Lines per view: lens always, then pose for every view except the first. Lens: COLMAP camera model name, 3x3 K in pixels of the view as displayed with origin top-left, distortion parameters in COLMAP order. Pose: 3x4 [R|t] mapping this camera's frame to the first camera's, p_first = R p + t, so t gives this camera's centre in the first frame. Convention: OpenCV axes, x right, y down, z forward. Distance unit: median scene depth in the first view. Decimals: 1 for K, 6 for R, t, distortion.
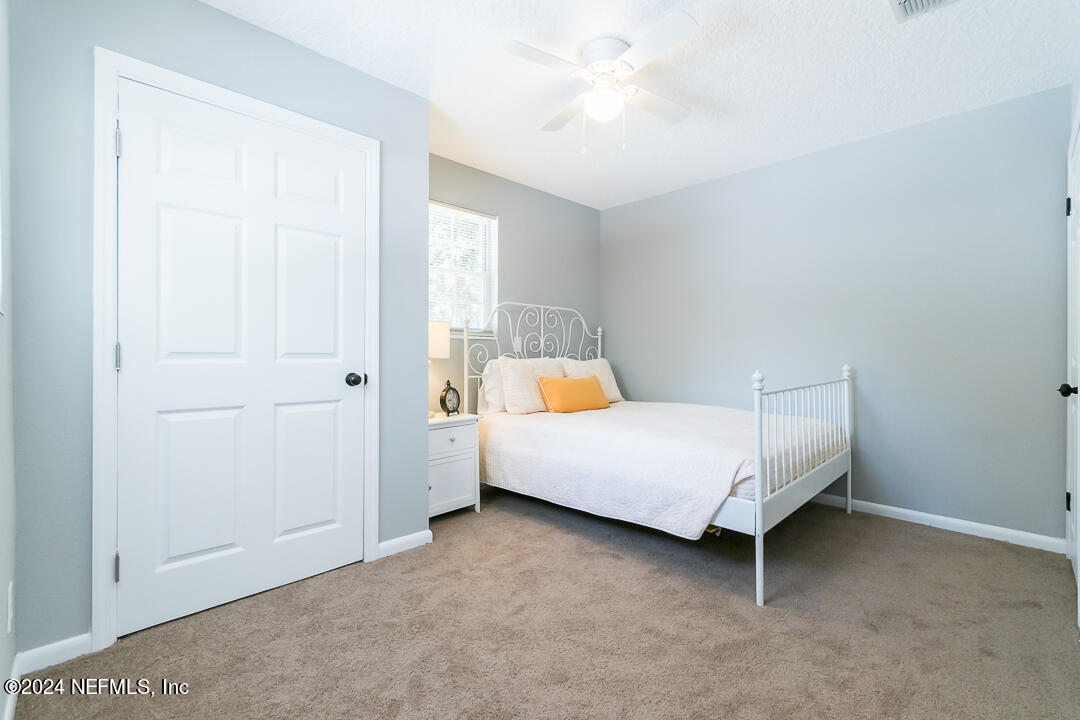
lens RADIAL K [[479.2, 0, 542.2], [0, 479.2, 356.5], [0, 0, 1]] dist [0.003588, -0.000363]
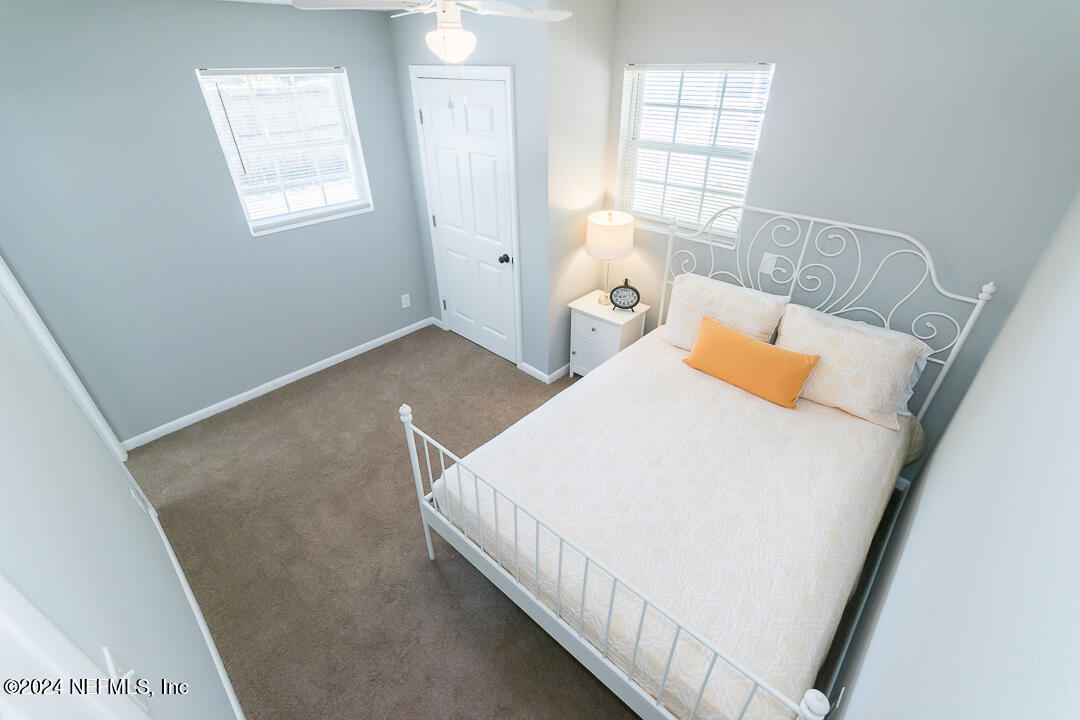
lens RADIAL K [[479.2, 0, 539.2], [0, 479.2, 364.4], [0, 0, 1]] dist [0.003588, -0.000363]
pose [[0.013523, 0.538943, -0.842234, 0.766168], [0.011575, 0.842170, 0.539088, -0.350735], [0.999842, -0.017039, 0.005150, 0.788285]]
